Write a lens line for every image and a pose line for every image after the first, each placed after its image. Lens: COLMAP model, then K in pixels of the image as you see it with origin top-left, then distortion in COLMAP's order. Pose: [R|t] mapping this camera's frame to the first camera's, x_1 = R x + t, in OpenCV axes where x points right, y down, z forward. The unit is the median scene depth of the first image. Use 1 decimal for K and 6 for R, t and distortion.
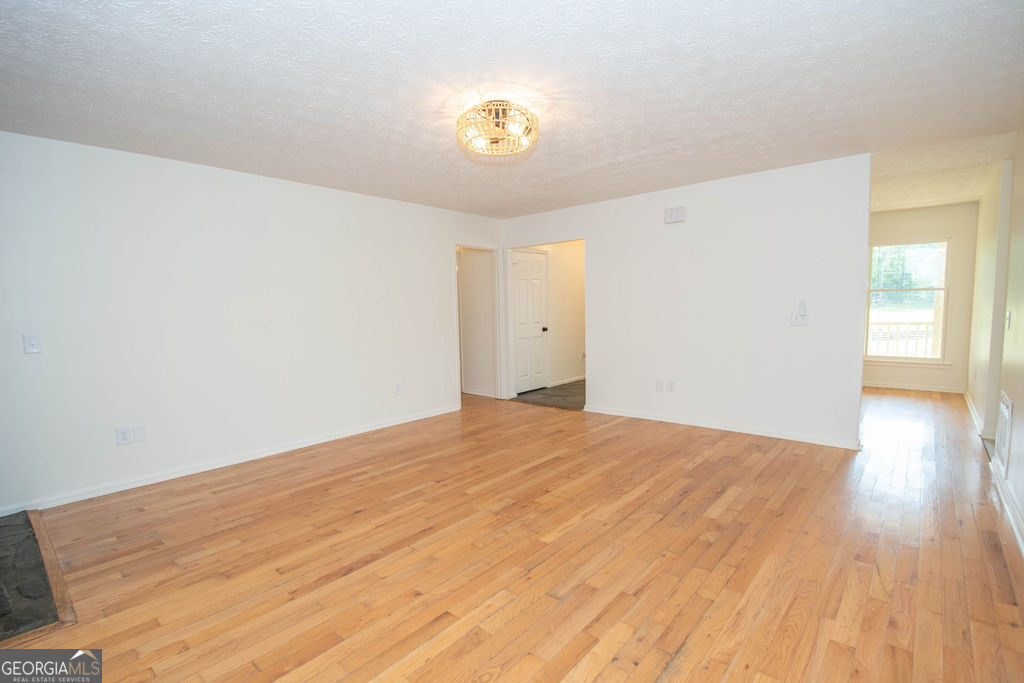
lens RADIAL K [[487.5, 0, 513.9], [0, 487.5, 344.8], [0, 0, 1]] dist [0.001553, -0.000504]
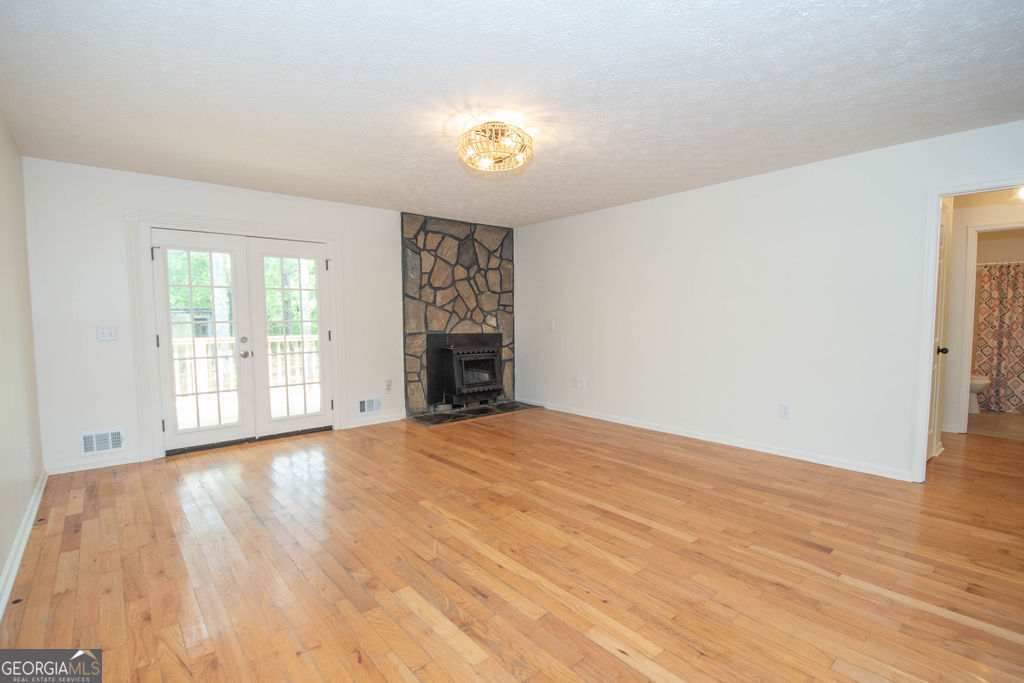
lens RADIAL K [[487.5, 0, 514.0], [0, 487.5, 342.8], [0, 0, 1]] dist [0.001553, -0.000504]
pose [[-0.162636, 0.078723, -0.983541, 0.888840], [-0.068846, 0.993477, 0.090903, -0.089166], [0.984281, 0.082497, -0.156155, 1.029228]]
